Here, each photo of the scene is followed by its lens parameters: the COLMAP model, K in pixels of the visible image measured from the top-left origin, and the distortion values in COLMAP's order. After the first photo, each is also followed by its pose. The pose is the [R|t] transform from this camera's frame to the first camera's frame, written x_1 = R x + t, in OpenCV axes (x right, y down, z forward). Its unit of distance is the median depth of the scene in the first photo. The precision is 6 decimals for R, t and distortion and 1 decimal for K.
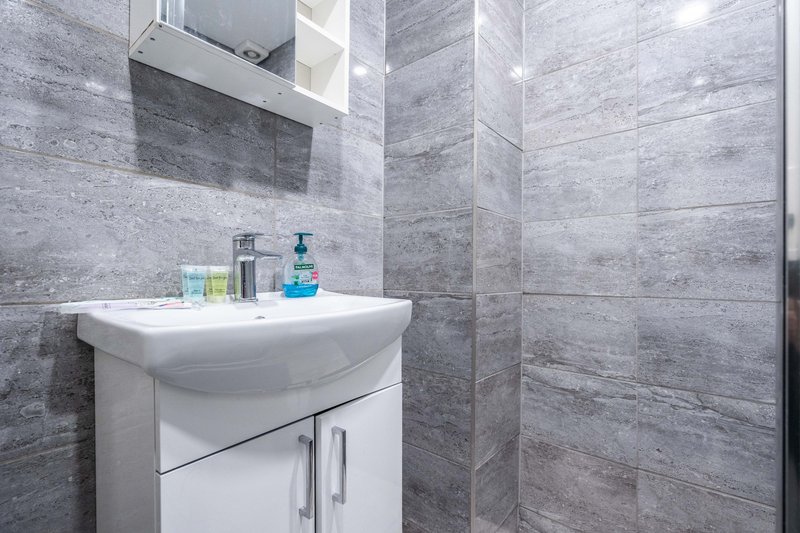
lens RADIAL K [[362.2, 0, 414.7], [0, 362.2, 264.6], [0, 0, 1]] dist [-0.011992, 0.002563]
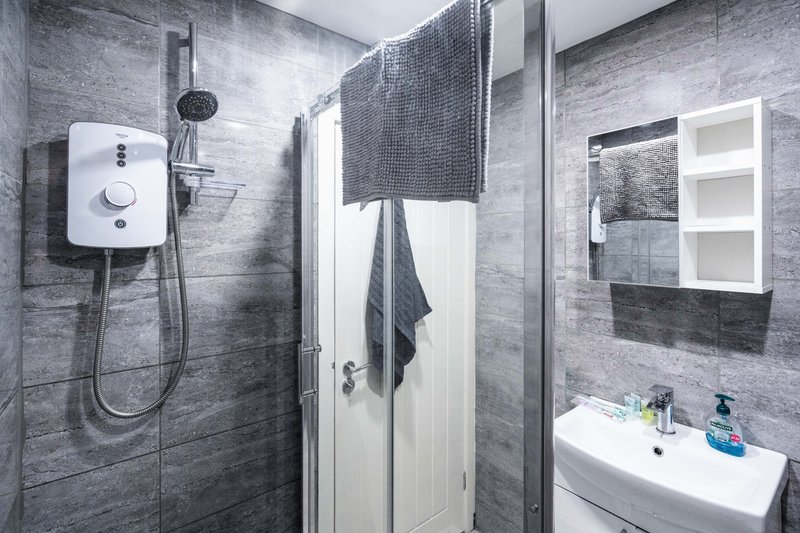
lens RADIAL K [[362.2, 0, 391.8], [0, 362.2, 244.1], [0, 0, 1]] dist [-0.011992, 0.002563]
pose [[-0.270944, -0.007020, -0.962570, 1.017861], [0.014985, 0.999821, -0.011509, -0.540614], [0.962478, -0.017543, -0.270790, 0.280147]]
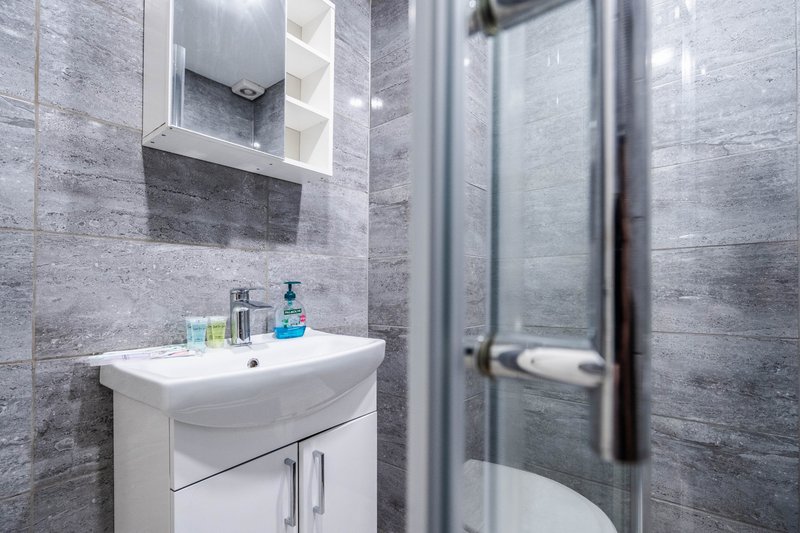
lens RADIAL K [[376.6, 0, 434.9], [0, 376.6, 269.1], [0, 0, 1]] dist [-0.012331, 0.002991]
pose [[0.999329, -0.012282, 0.034501, 0.098023], [0.013174, 0.999582, -0.025724, -0.085200], [-0.034170, 0.026161, 0.999074, -0.197356]]
